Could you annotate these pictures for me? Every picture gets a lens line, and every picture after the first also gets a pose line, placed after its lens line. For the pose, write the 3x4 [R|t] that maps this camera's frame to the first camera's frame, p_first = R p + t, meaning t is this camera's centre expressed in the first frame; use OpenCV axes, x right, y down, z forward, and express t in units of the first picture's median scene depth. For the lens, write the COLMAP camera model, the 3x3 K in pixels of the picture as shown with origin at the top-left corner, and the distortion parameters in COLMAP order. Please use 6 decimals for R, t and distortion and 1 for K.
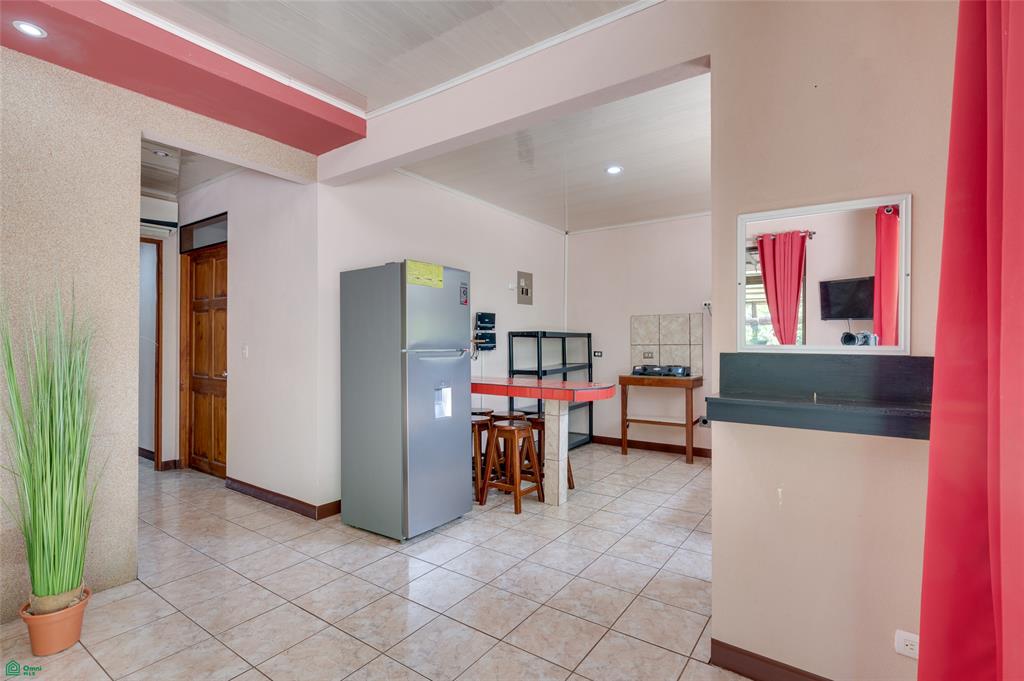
lens RADIAL K [[487.9, 0, 510.3], [0, 487.9, 339.7], [0, 0, 1]] dist [0.000494, 0.000005]
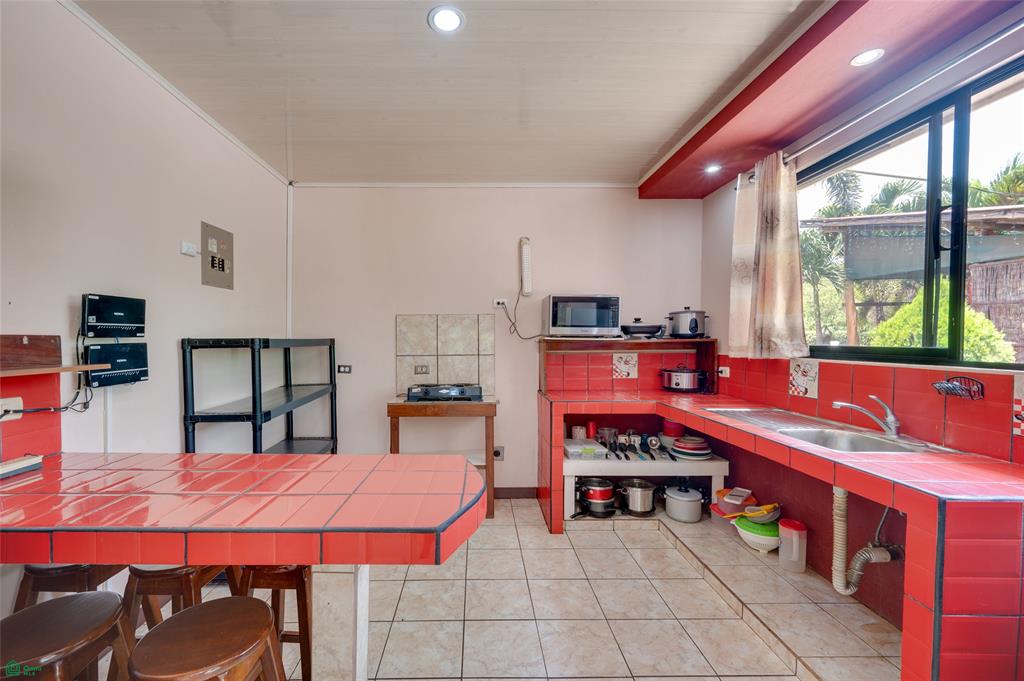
lens RADIAL K [[437.9, 0, 507.9], [0, 437.9, 344.1], [0, 0, 1]] dist [0.000610, -0.000113]
pose [[0.798203, -0.008621, 0.602327, -0.006937], [-0.000181, 0.999894, 0.014552, -0.017271], [-0.602389, -0.011725, 0.798116, 0.436455]]
